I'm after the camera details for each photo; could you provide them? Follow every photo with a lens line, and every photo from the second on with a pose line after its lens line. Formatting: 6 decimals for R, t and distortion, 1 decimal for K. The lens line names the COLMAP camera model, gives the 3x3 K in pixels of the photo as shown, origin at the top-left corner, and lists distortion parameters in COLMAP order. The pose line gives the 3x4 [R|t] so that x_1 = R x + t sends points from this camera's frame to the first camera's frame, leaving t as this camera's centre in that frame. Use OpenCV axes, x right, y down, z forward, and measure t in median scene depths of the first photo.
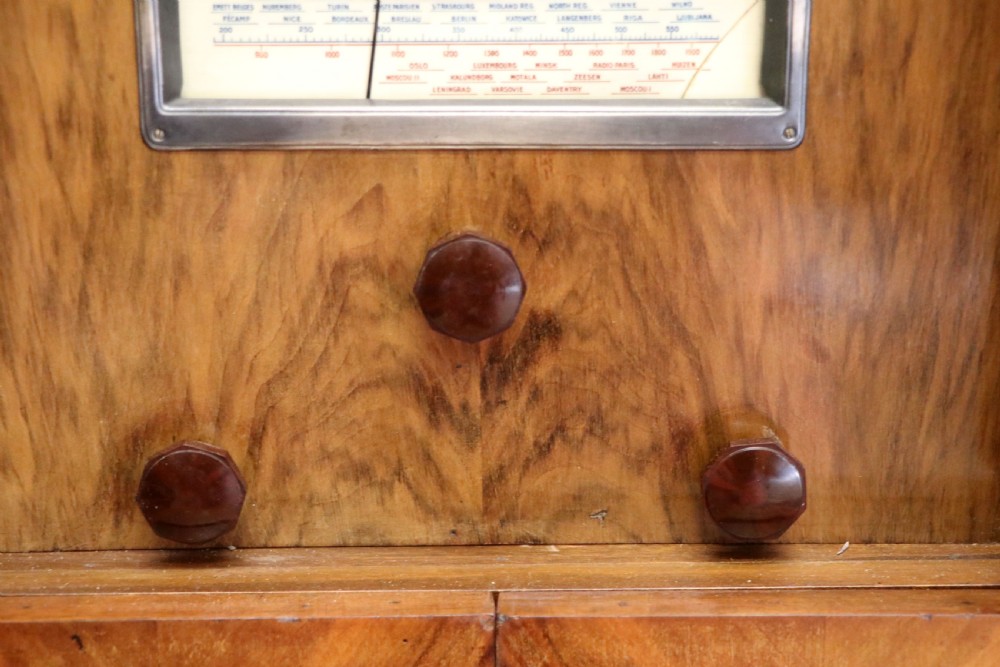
lens RADIAL K [[1621.8, 0, 504.2], [0, 1621.8, 354.6], [0, 0, 1]] dist [-0.002166, 0.263984]
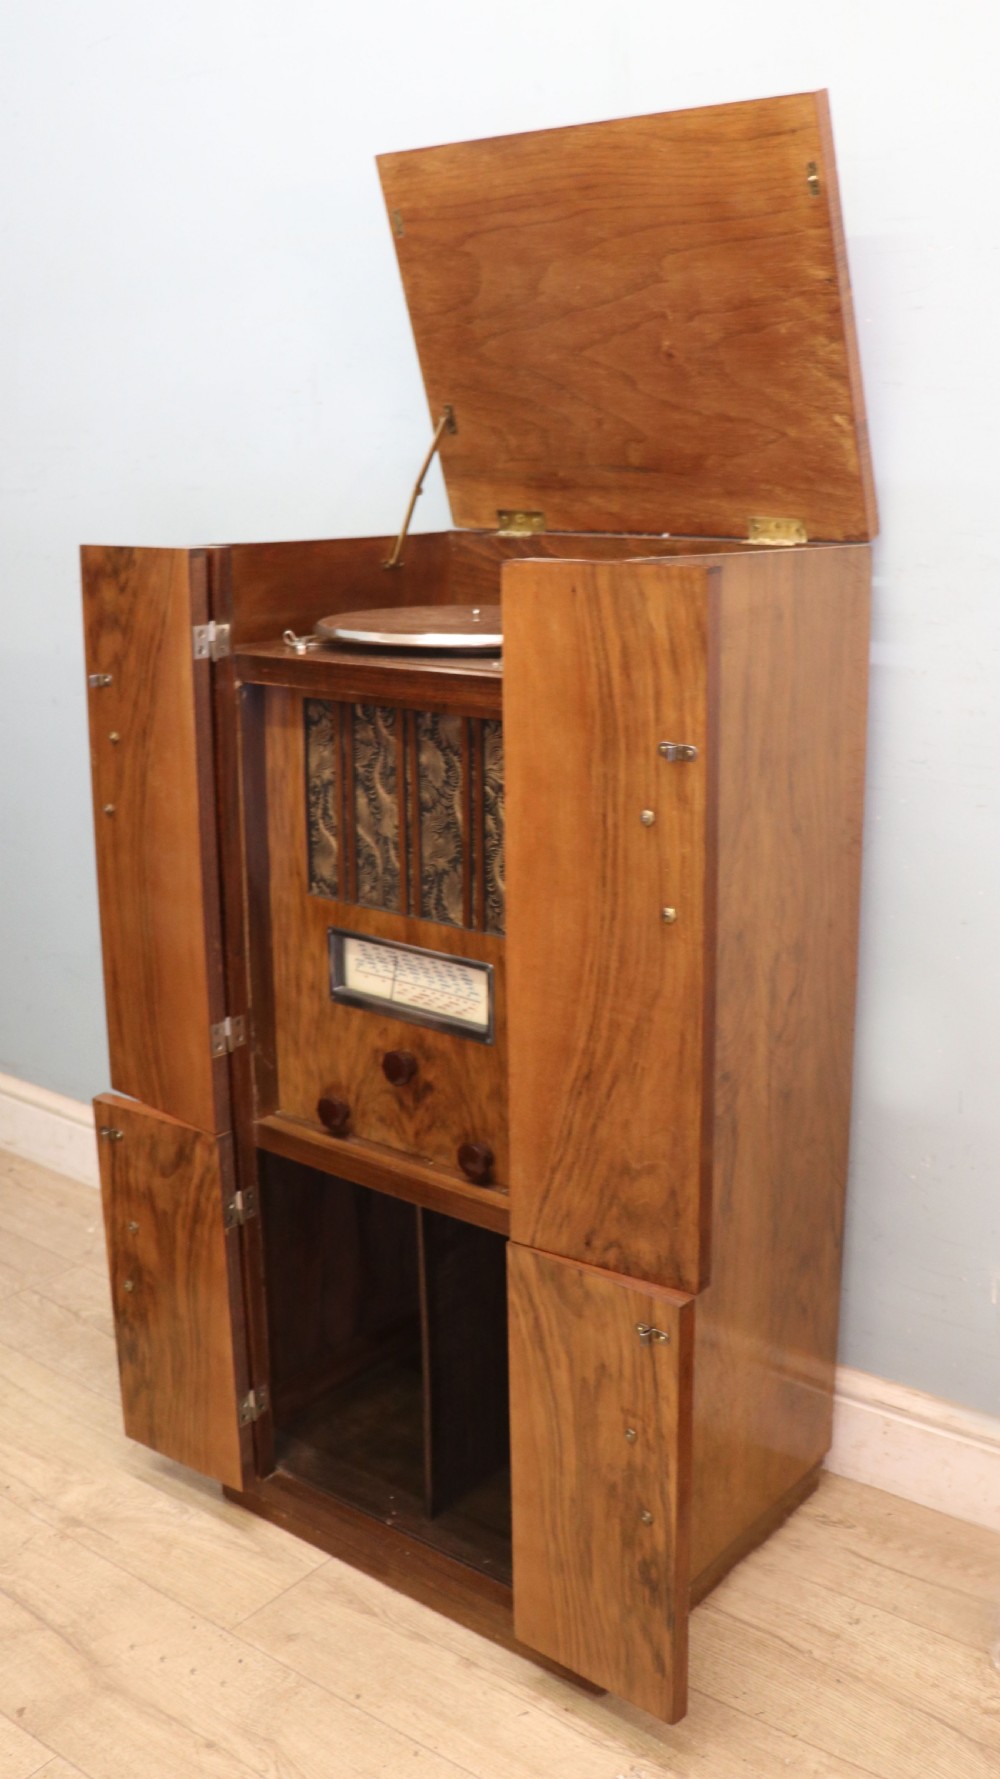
lens RADIAL K [[1676.8, 0, 547.9], [0, 1676.8, 827.7], [0, 0, 1]] dist [-0.199594, 0.180222]
pose [[0.782225, 0.135232, -0.608141, 1.951474], [-0.166443, 0.986037, 0.005176, -0.526172], [0.600350, 0.097173, 0.793812, -1.279785]]
